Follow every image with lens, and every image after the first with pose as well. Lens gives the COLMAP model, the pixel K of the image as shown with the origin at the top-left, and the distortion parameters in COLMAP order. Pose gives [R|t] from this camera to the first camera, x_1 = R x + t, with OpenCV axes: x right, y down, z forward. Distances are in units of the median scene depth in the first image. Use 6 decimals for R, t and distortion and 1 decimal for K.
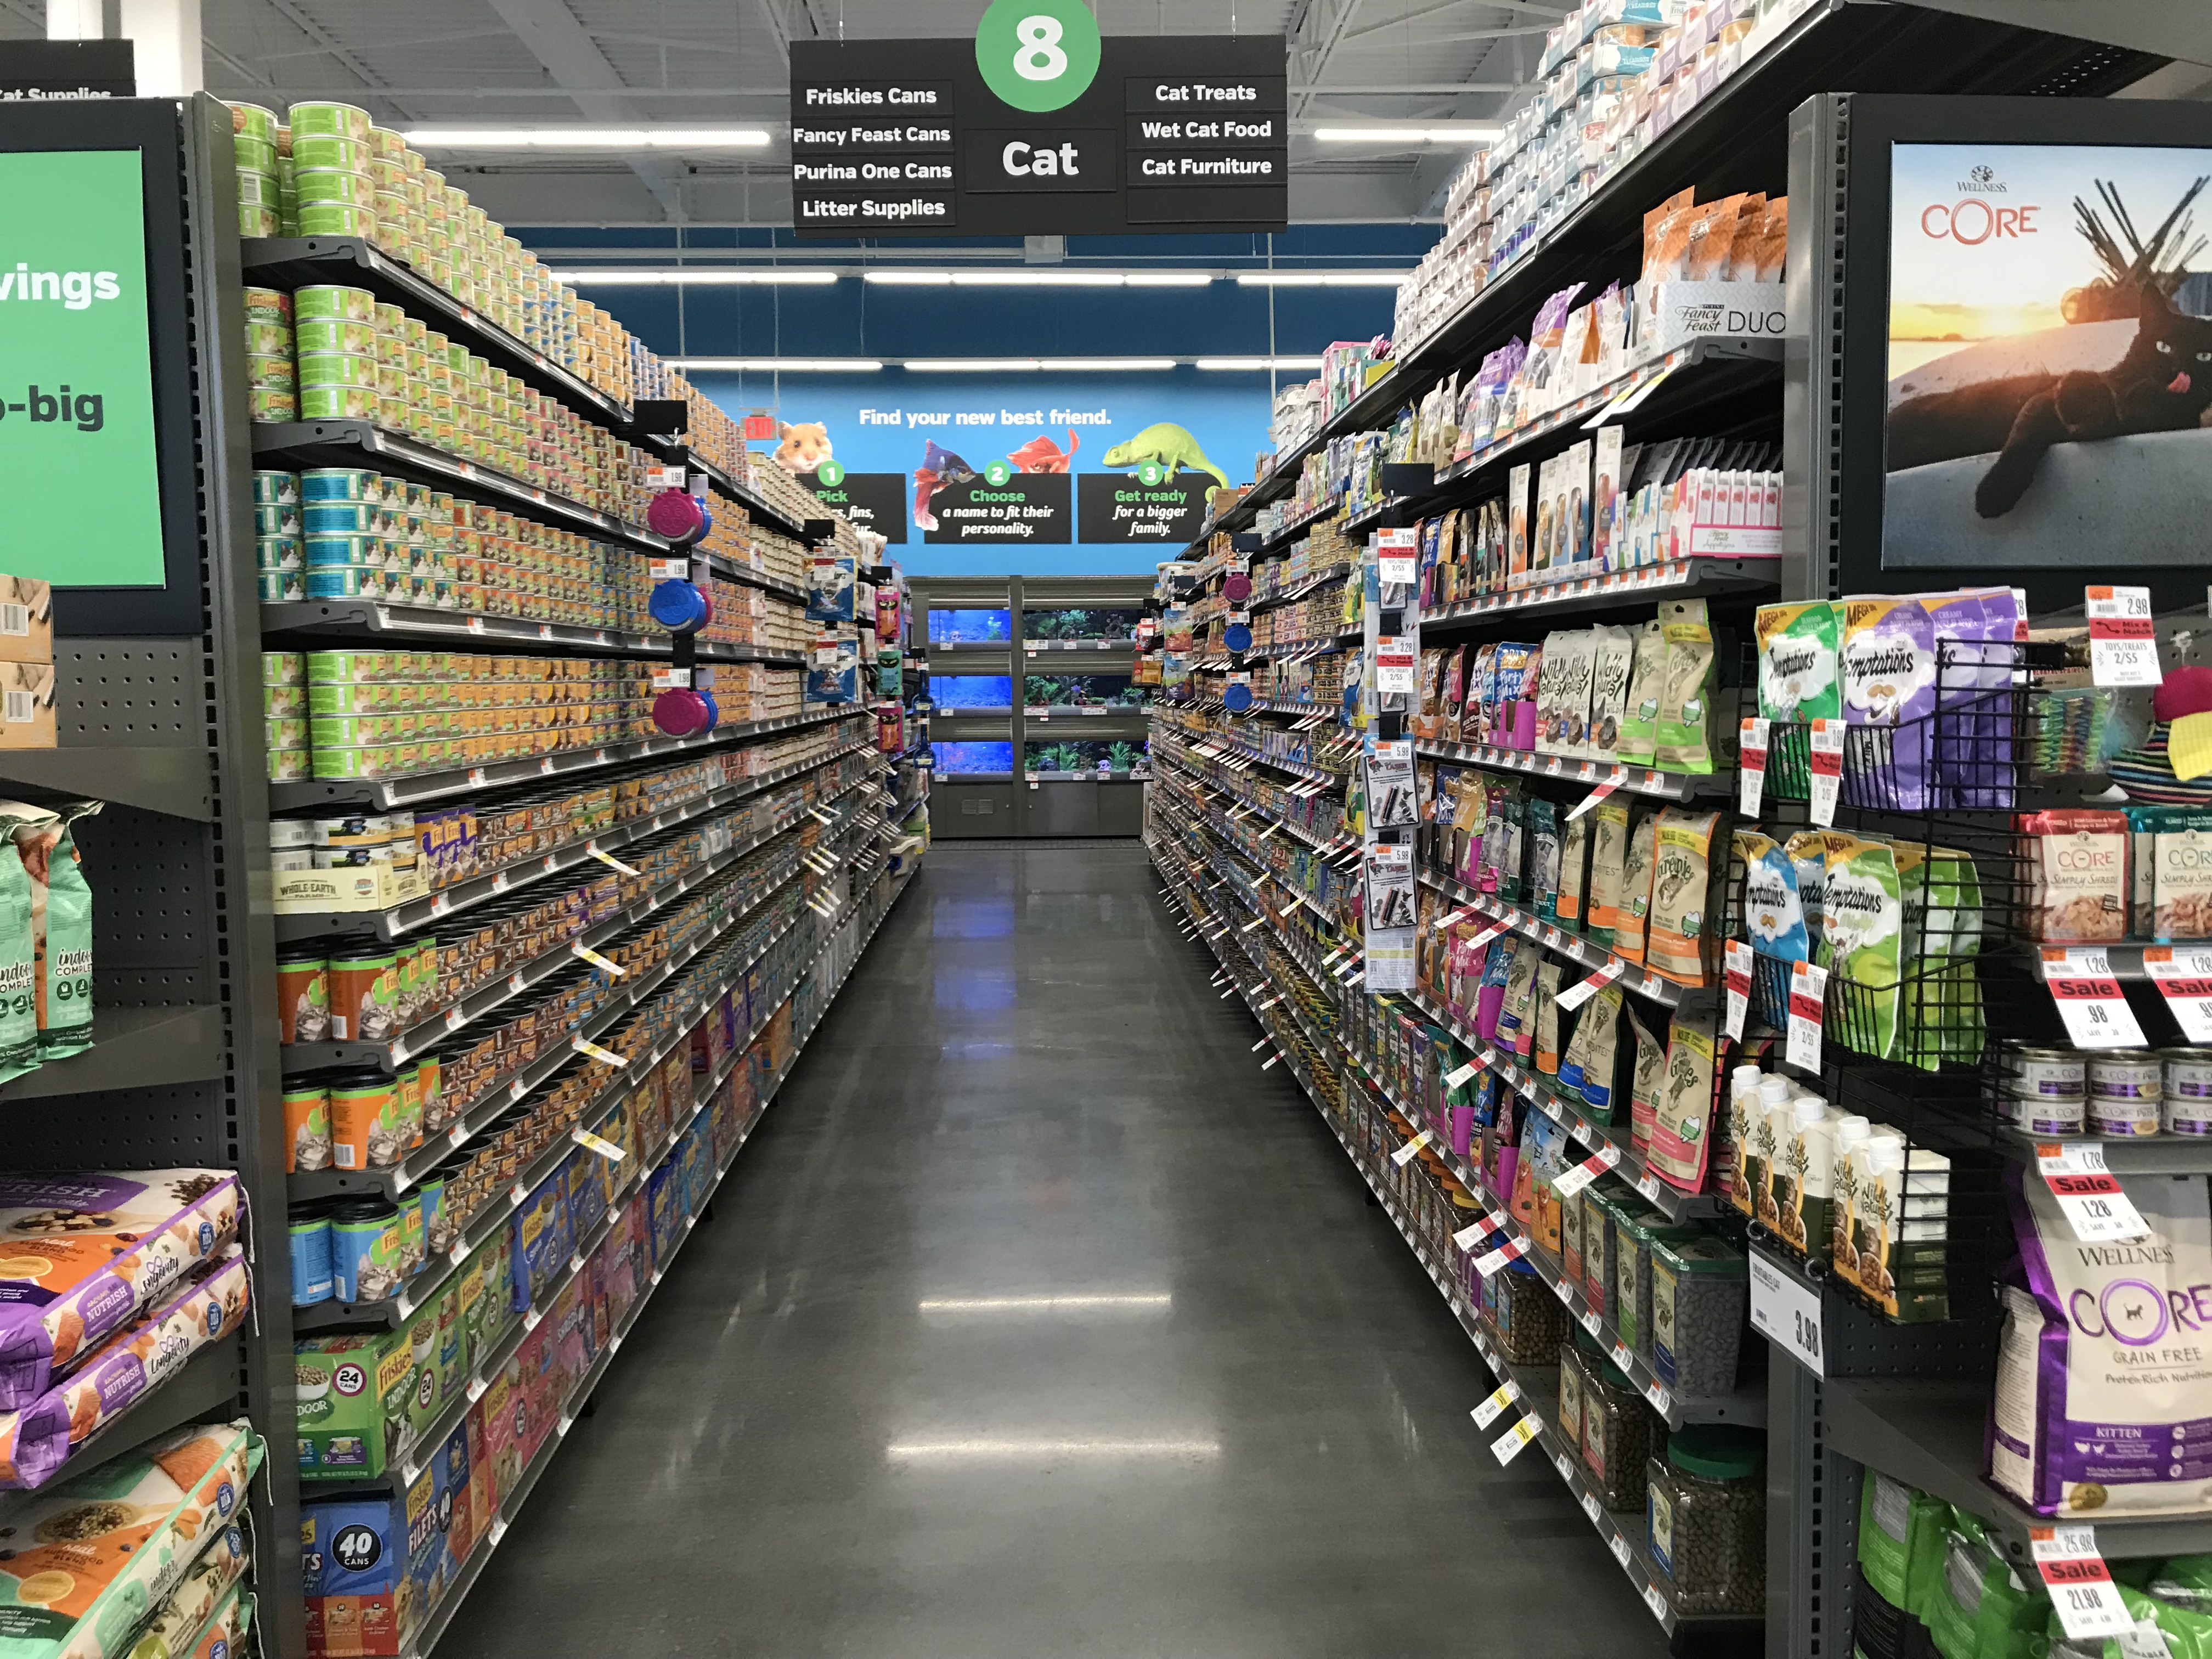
lens RADIAL K [[1818.9, 0, 1098.9], [0, 1818.9, 823.0], [0, 0, 1]] dist [0.040937, -0.065643]
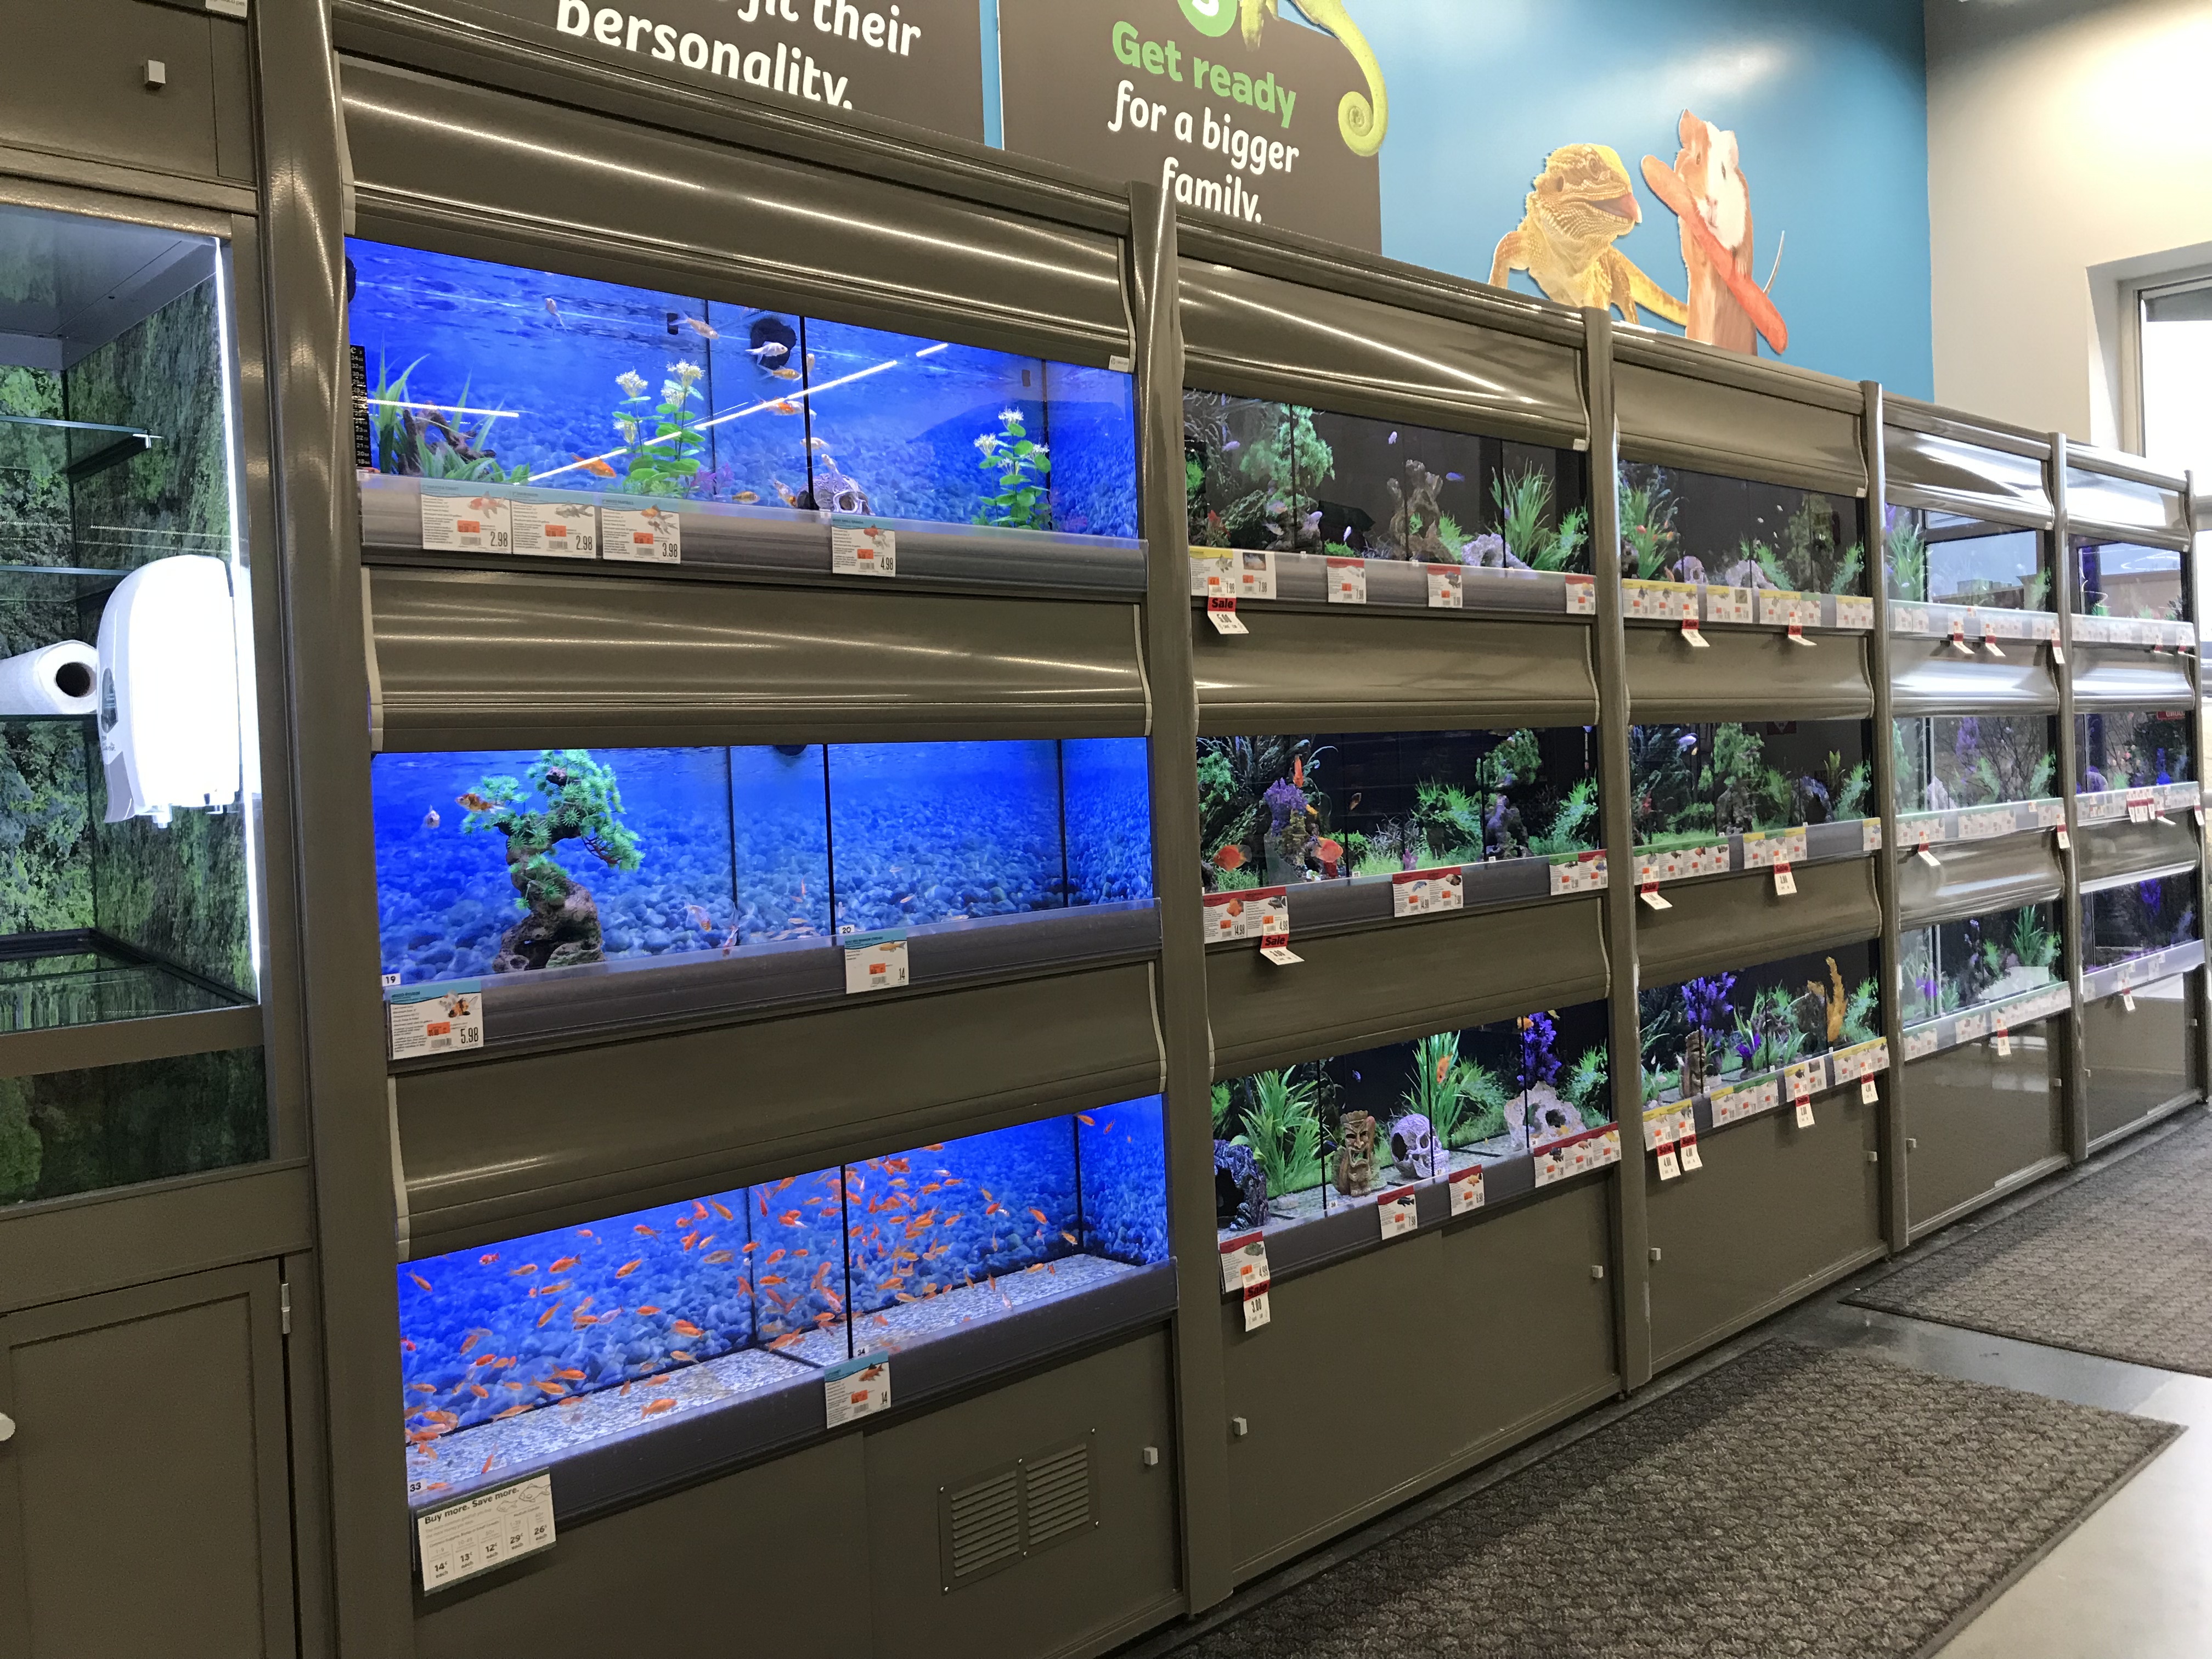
lens RADIAL K [[1818.9, 0, 1105.3], [0, 1818.9, 824.9], [0, 0, 1]] dist [0.040937, -0.065643]
pose [[0.749855, -0.044693, 0.660091, -0.164350], [0.089195, 0.995436, -0.033925, -0.062158], [-0.655562, 0.084316, 0.750420, 0.817950]]
